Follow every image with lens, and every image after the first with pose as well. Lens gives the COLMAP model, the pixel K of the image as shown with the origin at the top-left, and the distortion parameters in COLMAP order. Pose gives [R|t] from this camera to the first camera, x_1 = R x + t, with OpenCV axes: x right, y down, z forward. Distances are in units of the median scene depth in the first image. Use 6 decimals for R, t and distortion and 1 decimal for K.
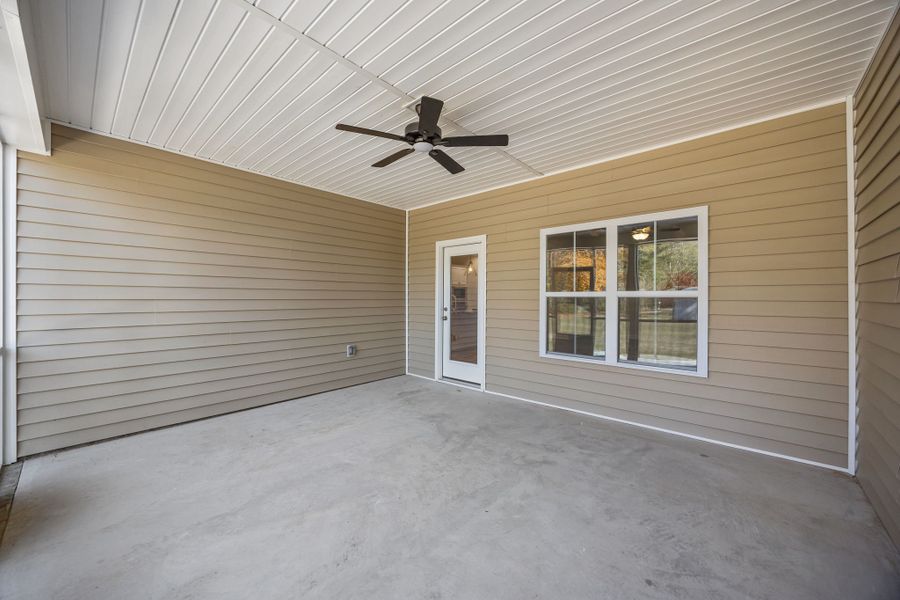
lens RADIAL K [[342.7, 0, 450.0], [0, 342.7, 300.0], [0, 0, 1]] dist [-0.001564, -0.000119]
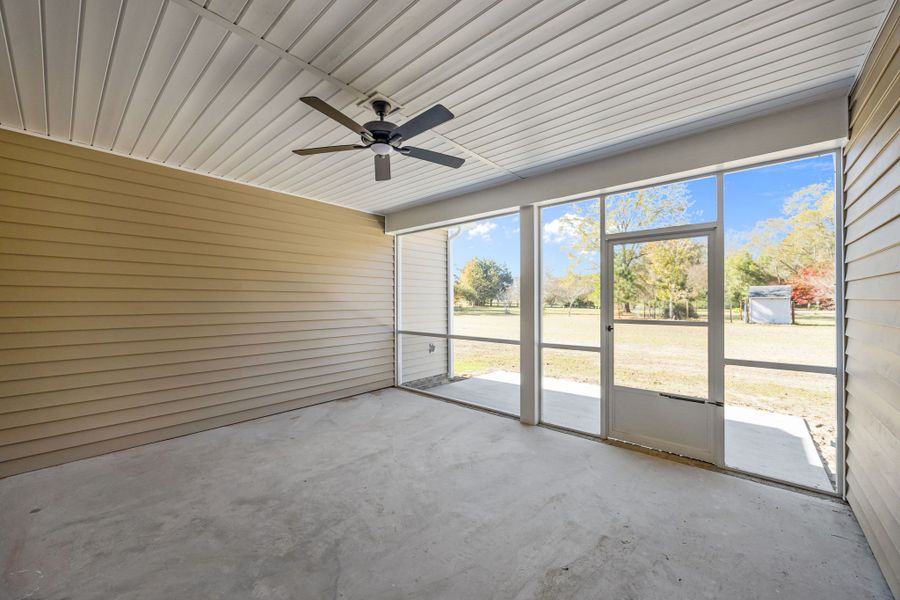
lens RADIAL K [[342.7, 0, 450.0], [0, 342.7, 300.0], [0, 0, 1]] dist [-0.001564, -0.000119]
pose [[-0.999897, 0.003151, -0.014018, -0.240603], [0.003130, 0.999994, 0.001497, -0.046734], [0.014022, 0.001452, -0.999901, 1.860508]]
